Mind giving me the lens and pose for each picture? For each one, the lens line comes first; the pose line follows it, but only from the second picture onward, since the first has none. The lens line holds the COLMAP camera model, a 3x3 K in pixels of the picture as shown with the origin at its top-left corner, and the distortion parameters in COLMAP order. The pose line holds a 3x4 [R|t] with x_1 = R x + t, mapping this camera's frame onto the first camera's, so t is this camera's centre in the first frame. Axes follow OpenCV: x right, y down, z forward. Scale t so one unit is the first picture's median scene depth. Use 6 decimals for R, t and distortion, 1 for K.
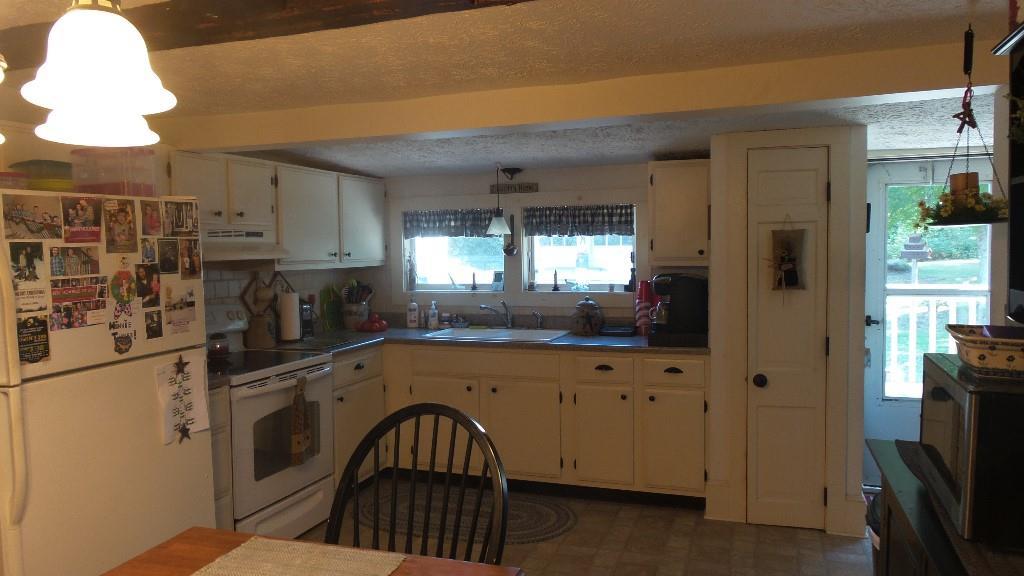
lens RADIAL K [[735.1, 0, 514.8], [0, 735.1, 288.6], [0, 0, 1]] dist [-0.001715, -0.005666]
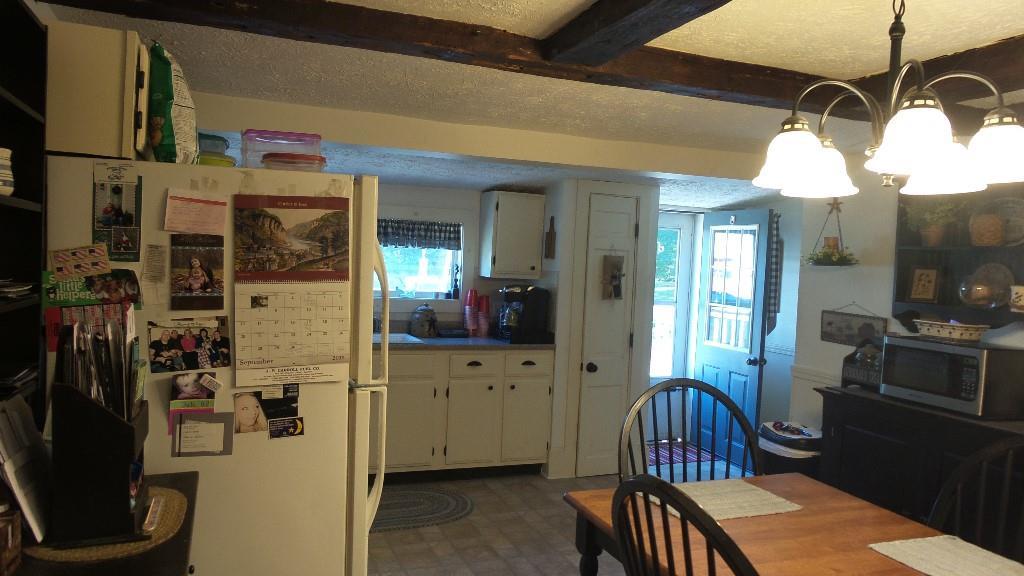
lens RADIAL K [[735.1, 0, 514.0], [0, 735.1, 288.9], [0, 0, 1]] dist [-0.001715, -0.005666]
pose [[0.761193, 0.024185, 0.648075, -1.071383], [-0.017032, 0.999705, -0.017303, 0.013863], [-0.648302, 0.002132, 0.761380, 0.128634]]
